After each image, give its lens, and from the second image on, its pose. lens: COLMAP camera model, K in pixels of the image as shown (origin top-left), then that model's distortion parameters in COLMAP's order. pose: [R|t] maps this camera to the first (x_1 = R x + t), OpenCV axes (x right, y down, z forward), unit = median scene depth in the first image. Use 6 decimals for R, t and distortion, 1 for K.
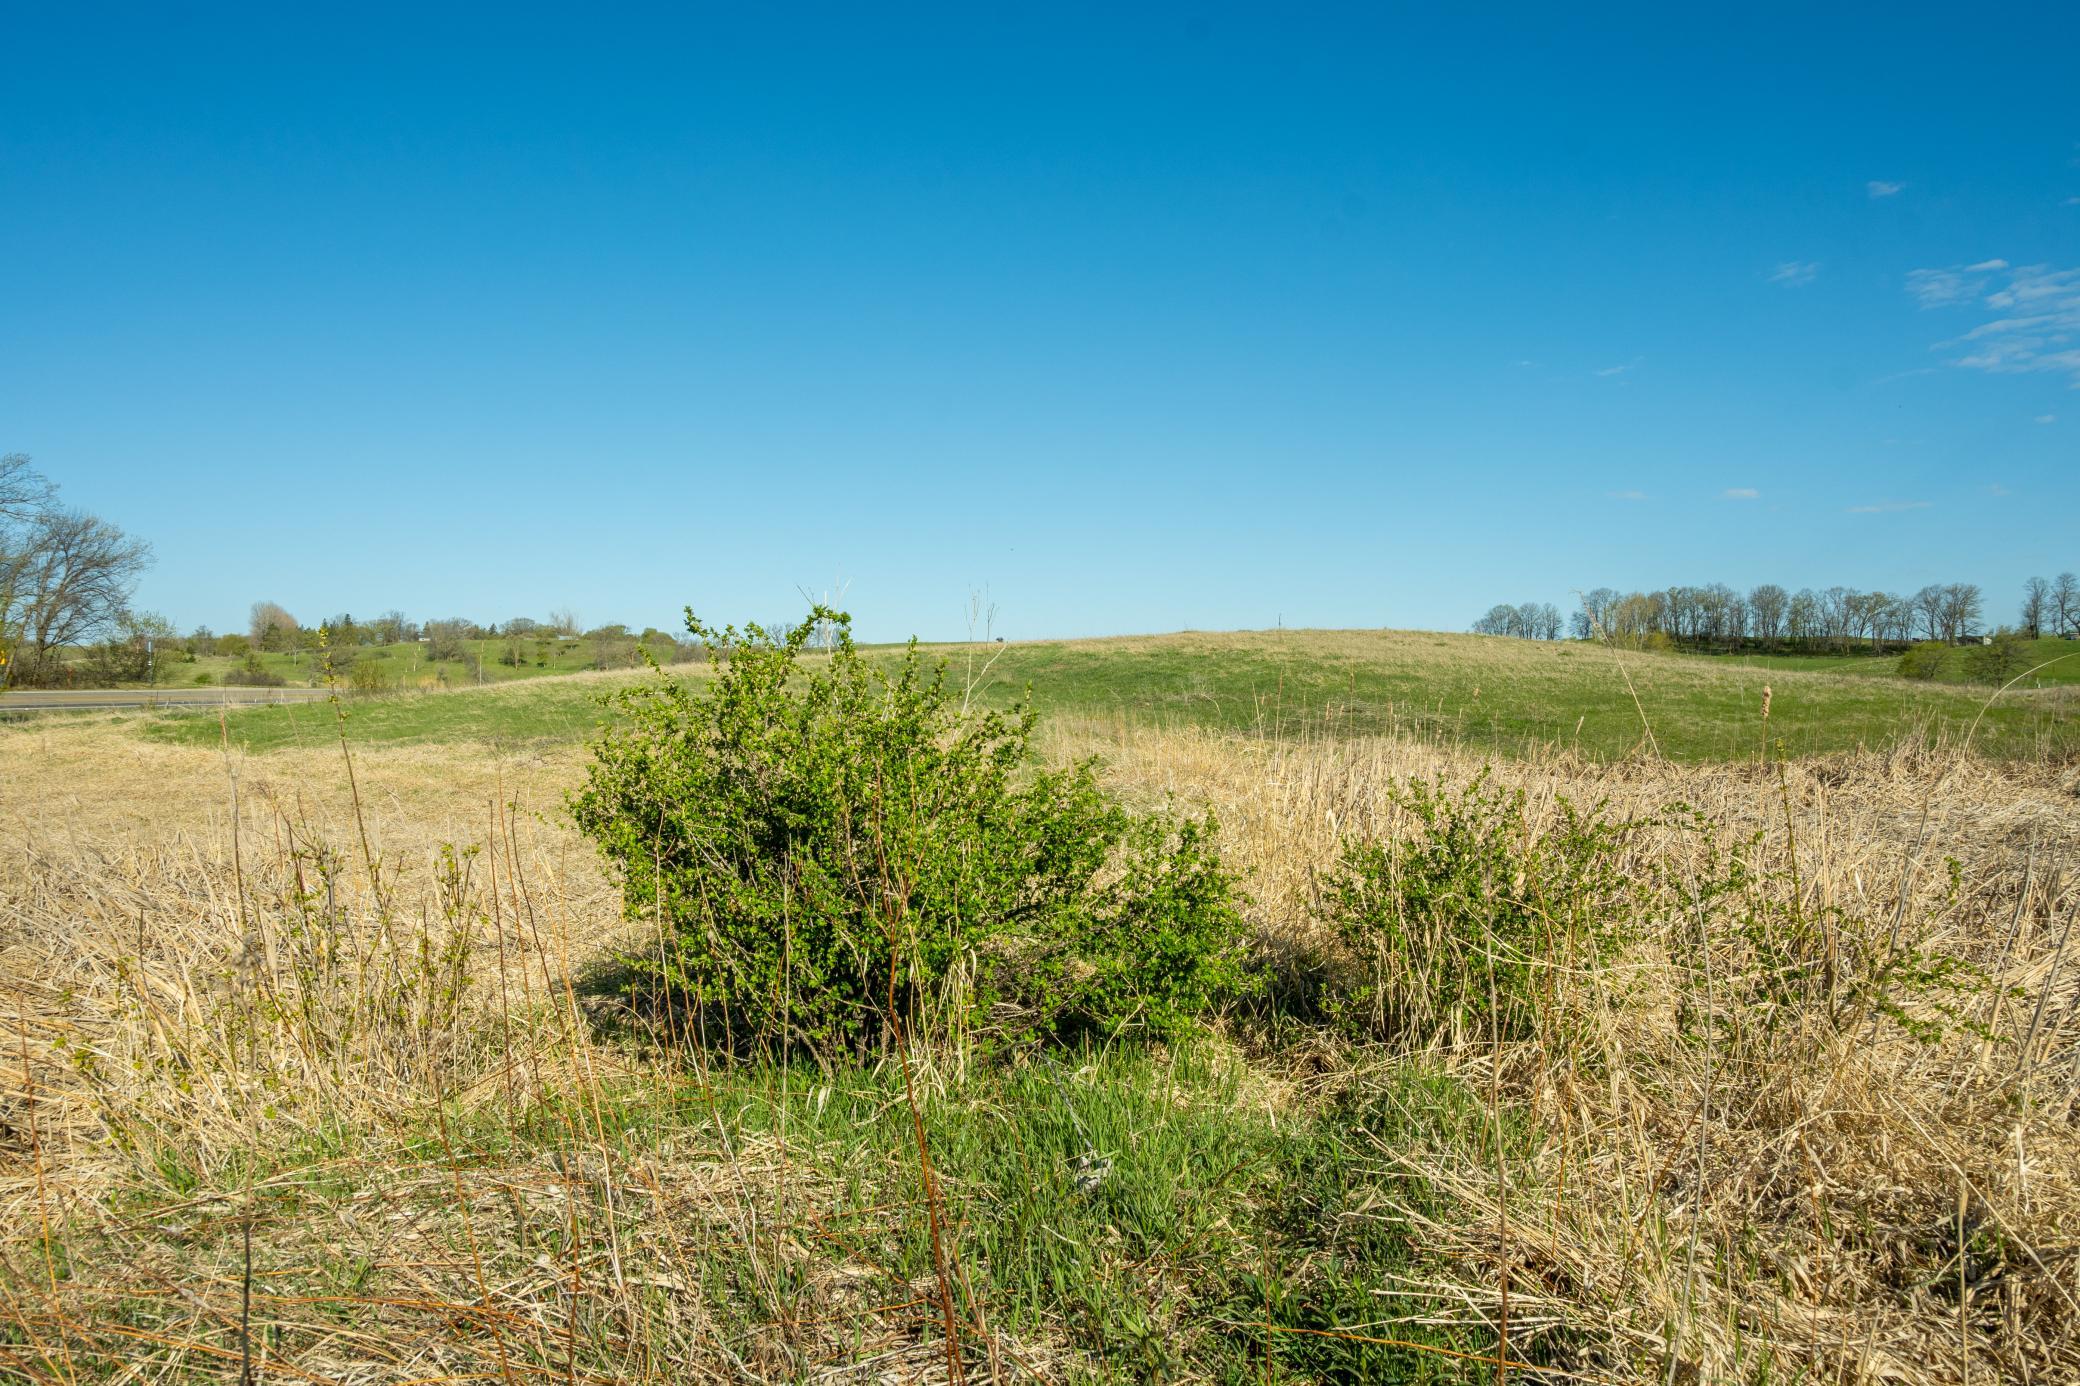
lens RADIAL K [[1418.0, 0, 1032.5], [0, 1418.0, 693.5], [0, 0, 1]] dist [-0.001328, -0.002821]
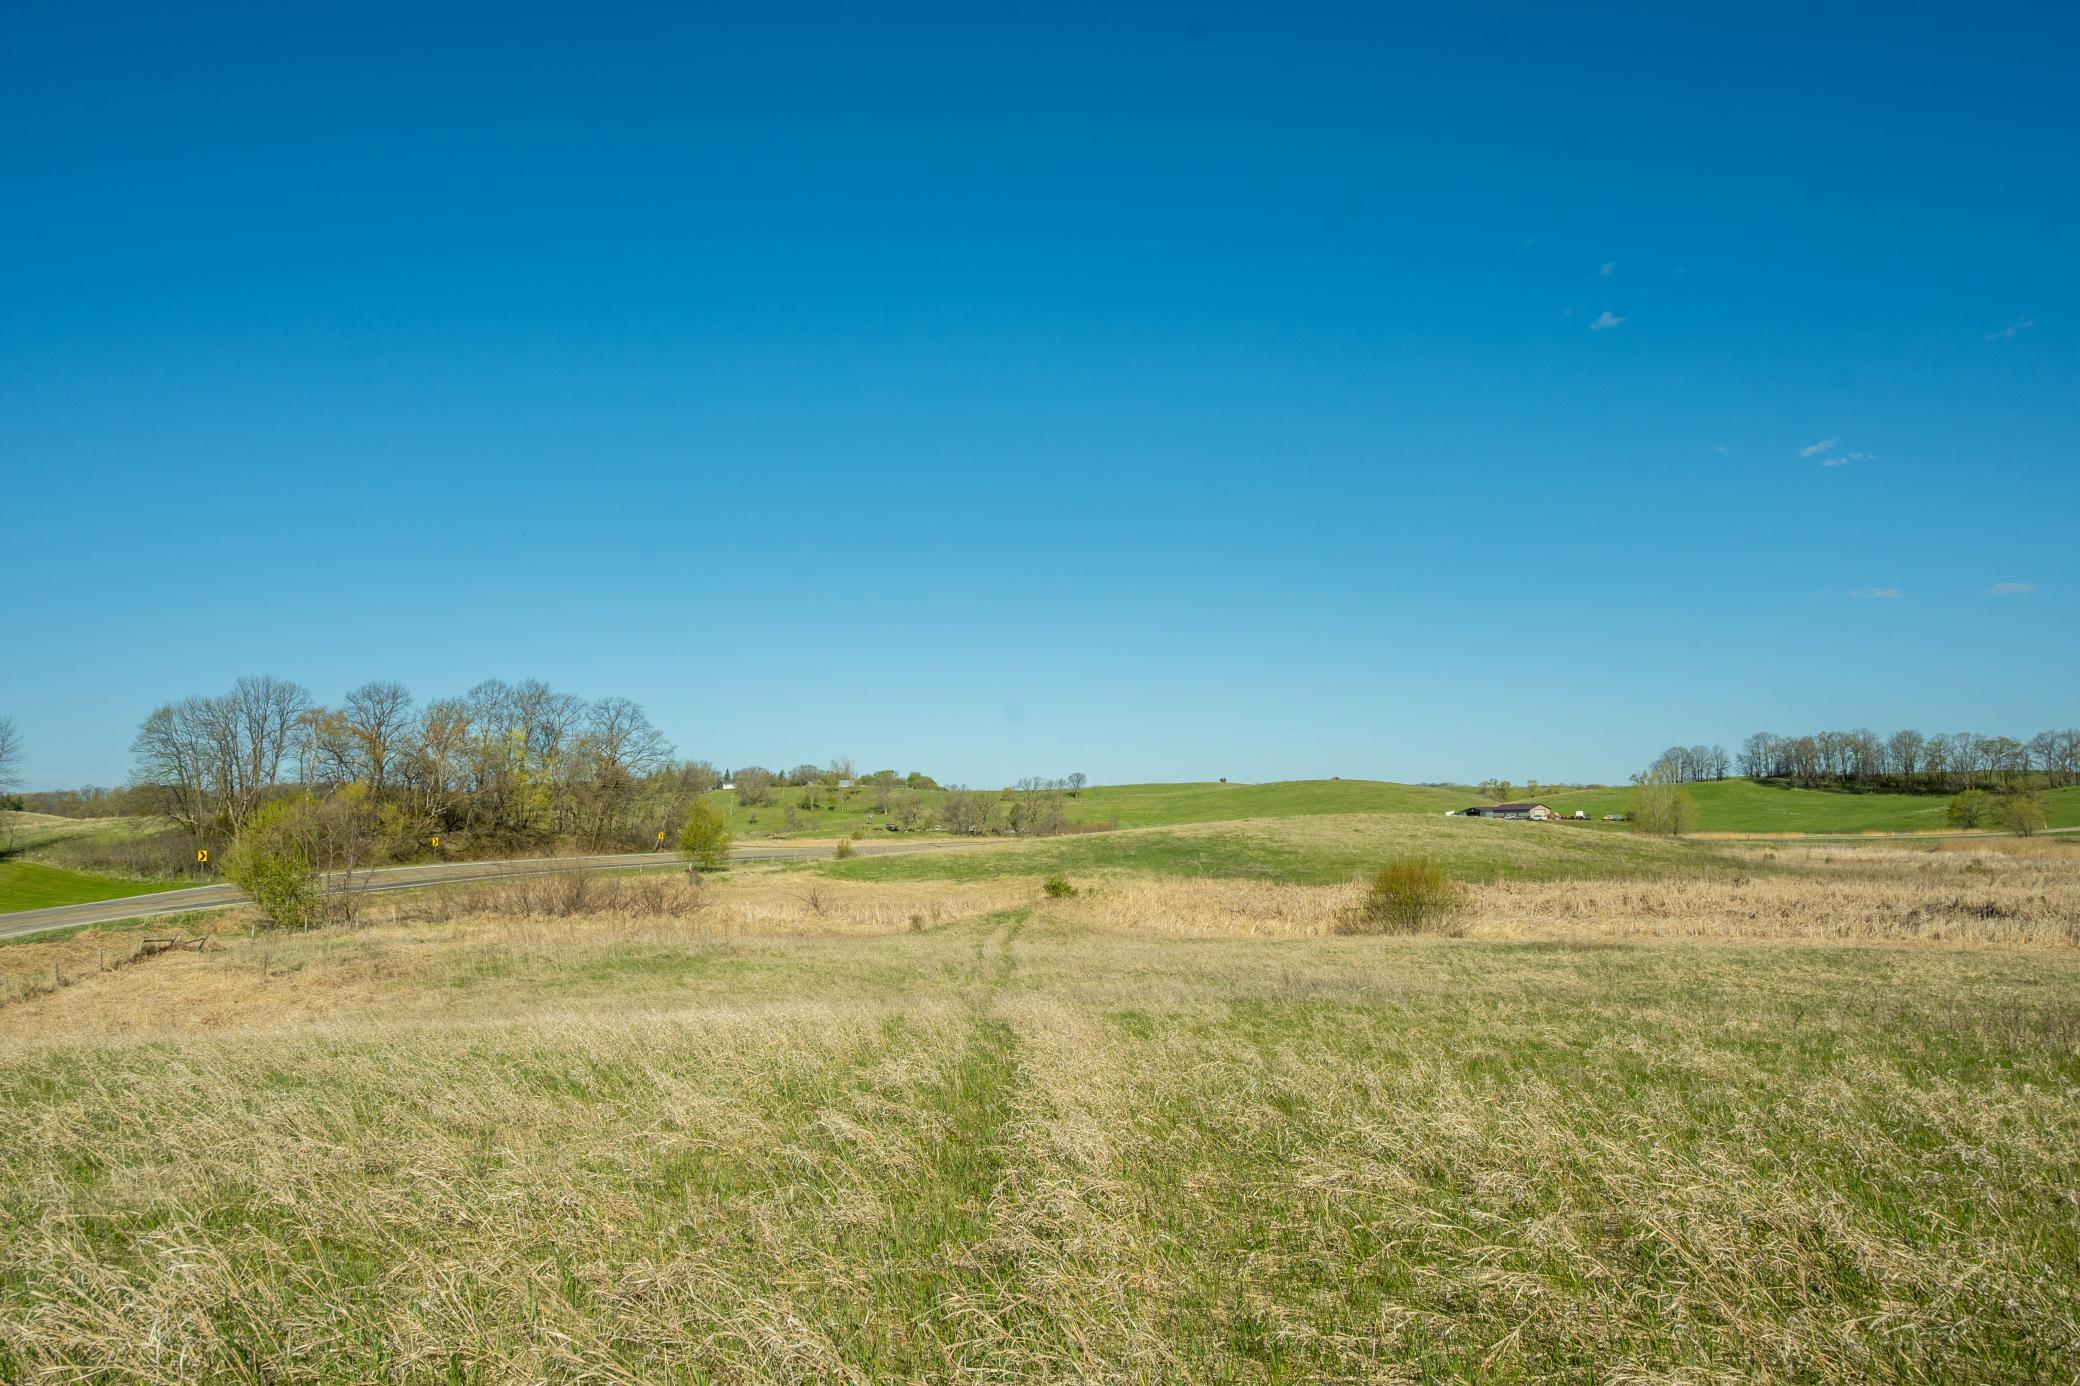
lens RADIAL K [[1418.0, 0, 1034.6], [0, 1418.0, 689.6], [0, 0, 1]] dist [-0.001328, -0.002821]
pose [[0.985836, -0.023692, -0.166032, 0.025714], [0.008176, 0.995584, -0.093517, -0.008368], [0.167514, 0.090835, 0.981676, -0.178618]]
